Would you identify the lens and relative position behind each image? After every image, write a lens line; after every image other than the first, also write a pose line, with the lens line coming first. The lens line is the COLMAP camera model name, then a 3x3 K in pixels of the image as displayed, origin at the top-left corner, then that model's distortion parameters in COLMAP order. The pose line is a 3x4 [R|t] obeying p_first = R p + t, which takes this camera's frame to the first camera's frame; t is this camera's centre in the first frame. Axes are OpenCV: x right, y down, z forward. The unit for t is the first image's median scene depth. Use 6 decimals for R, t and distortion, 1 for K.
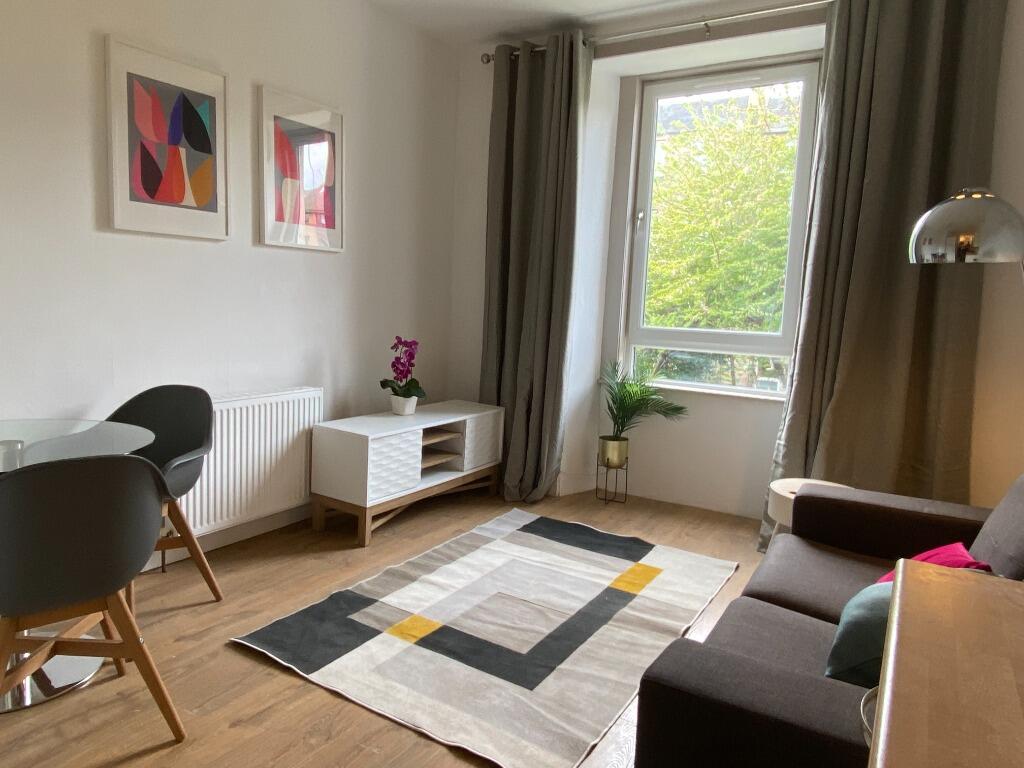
lens RADIAL K [[690.5, 0, 511.4], [0, 690.5, 379.8], [0, 0, 1]] dist [0.057740, -0.049974]
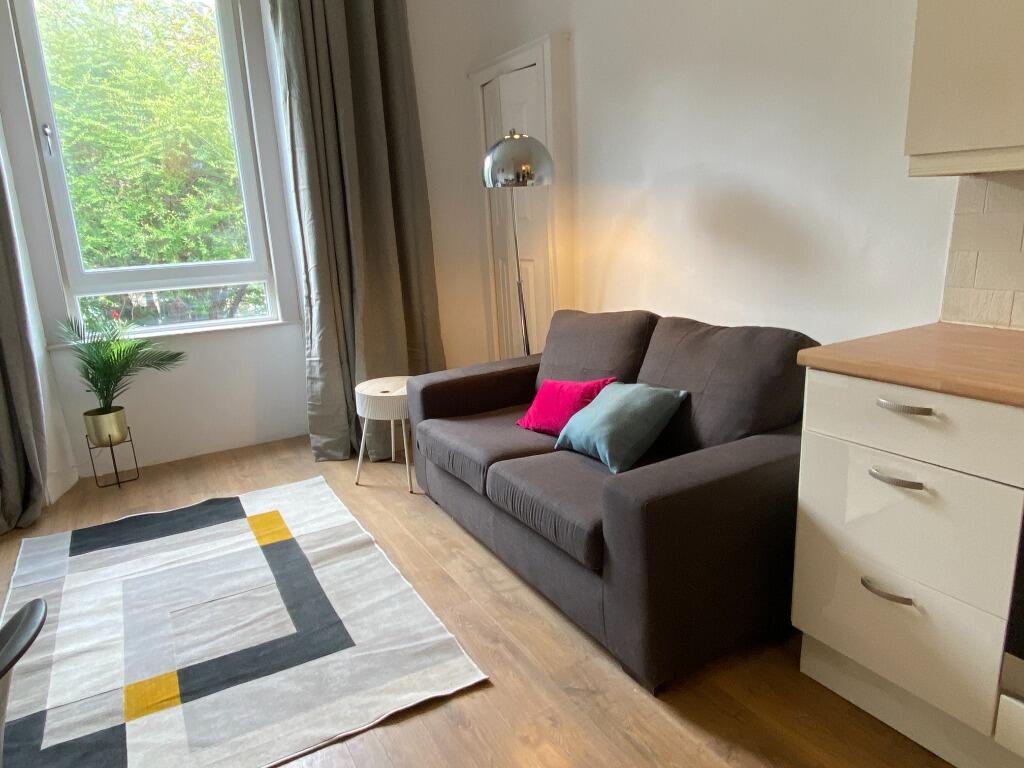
lens RADIAL K [[690.5, 0, 512.0], [0, 690.5, 381.9], [0, 0, 1]] dist [0.057740, -0.049974]
pose [[0.480772, -0.269721, 0.834331, -0.399047], [0.172062, 0.962035, 0.211857, -0.054303], [-0.859798, 0.041702, 0.508928, 0.204819]]
